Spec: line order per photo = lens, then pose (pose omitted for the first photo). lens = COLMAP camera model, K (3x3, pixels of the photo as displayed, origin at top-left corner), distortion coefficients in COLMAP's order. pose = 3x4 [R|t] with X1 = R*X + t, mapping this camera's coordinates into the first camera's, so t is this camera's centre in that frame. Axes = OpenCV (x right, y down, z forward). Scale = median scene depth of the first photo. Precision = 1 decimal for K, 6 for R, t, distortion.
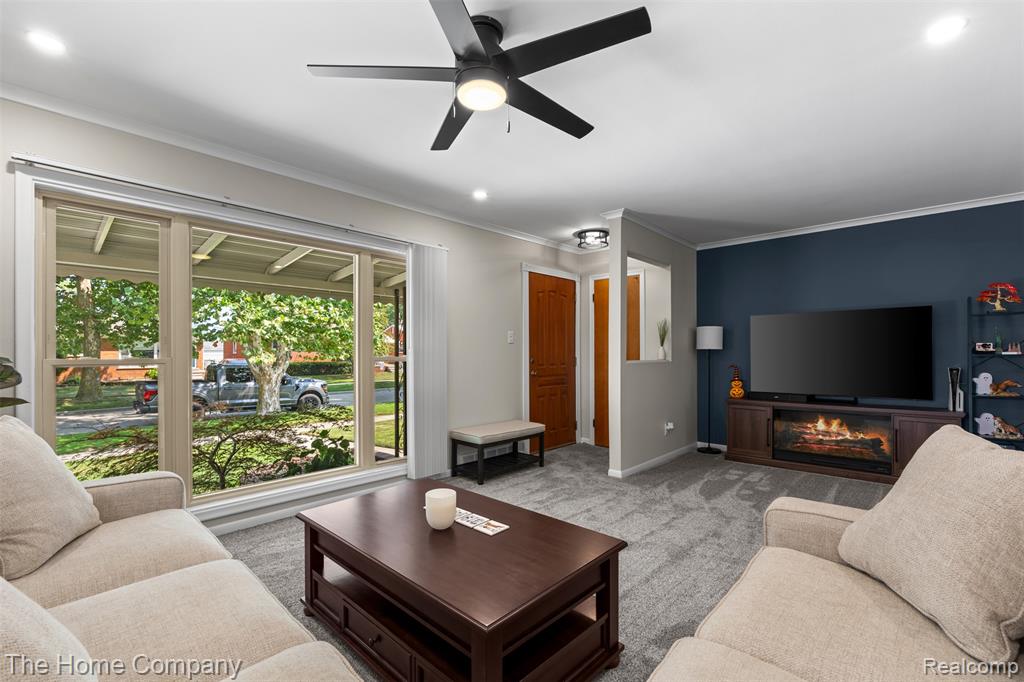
lens RADIAL K [[447.6, 0, 511.4], [0, 447.6, 339.5], [0, 0, 1]] dist [-0.000431, 0.000345]
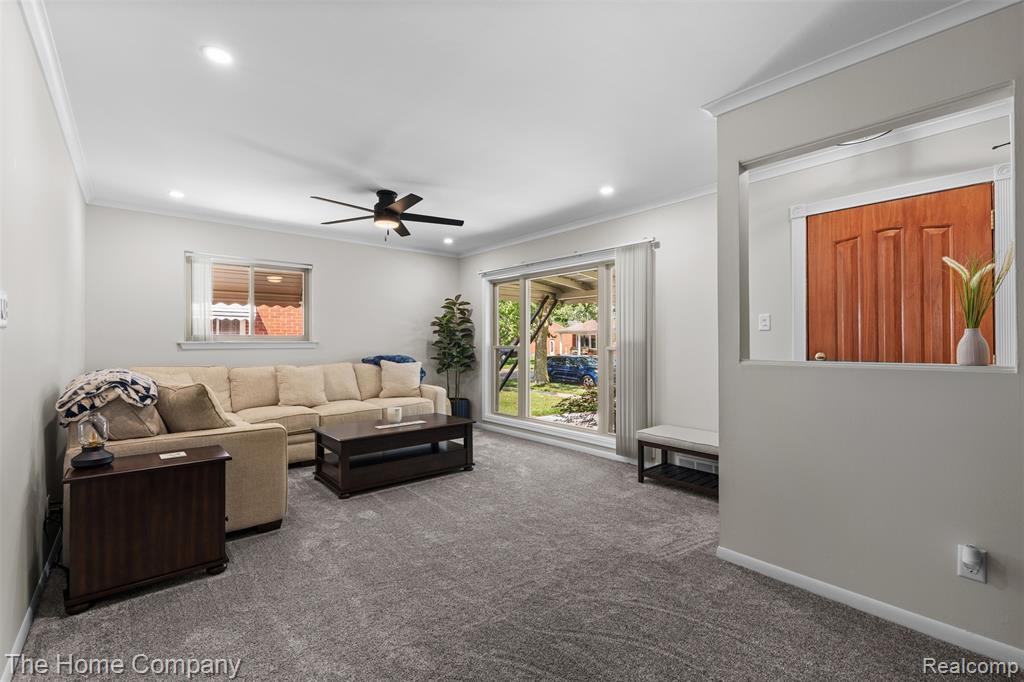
lens RADIAL K [[447.6, 0, 511.4], [0, 447.6, 339.5], [0, 0, 1]] dist [-0.000431, 0.000345]
pose [[-0.125232, -0.004328, -0.992118, 0.829247], [0.031786, 0.999460, -0.008372, 0.017360], [0.991618, -0.032584, -0.125027, 0.775068]]
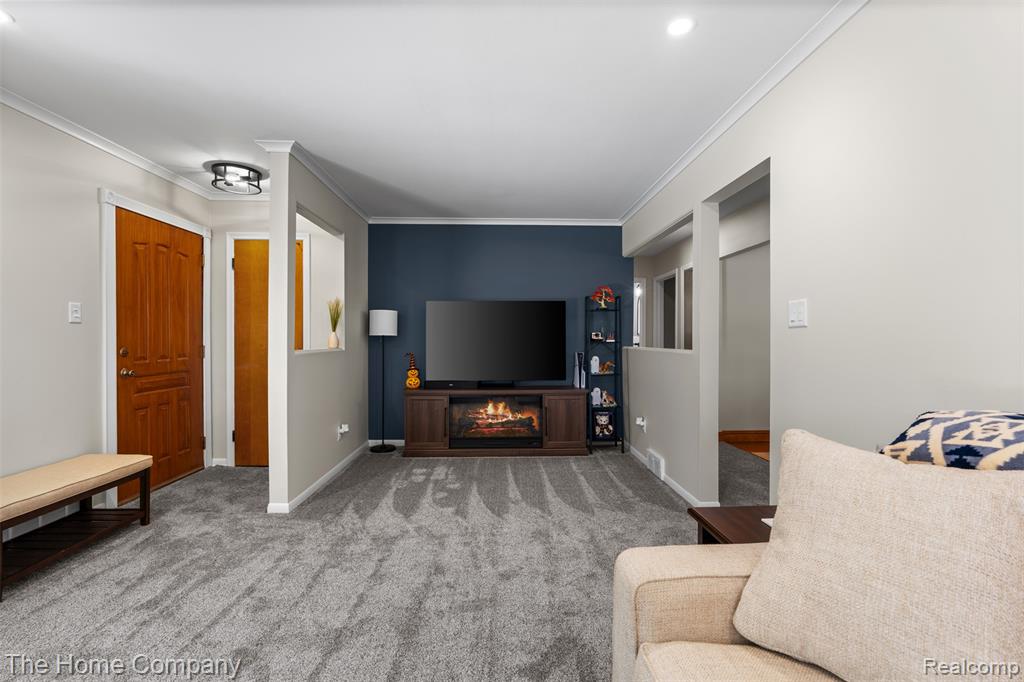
lens RADIAL K [[447.6, 0, 511.4], [0, 447.6, 339.5], [0, 0, 1]] dist [-0.000431, 0.000345]
pose [[0.711034, 0.000945, 0.703157, -0.007853], [-0.024641, 0.999418, 0.023574, 0.002417], [-0.702726, -0.034088, 0.710644, 0.228268]]
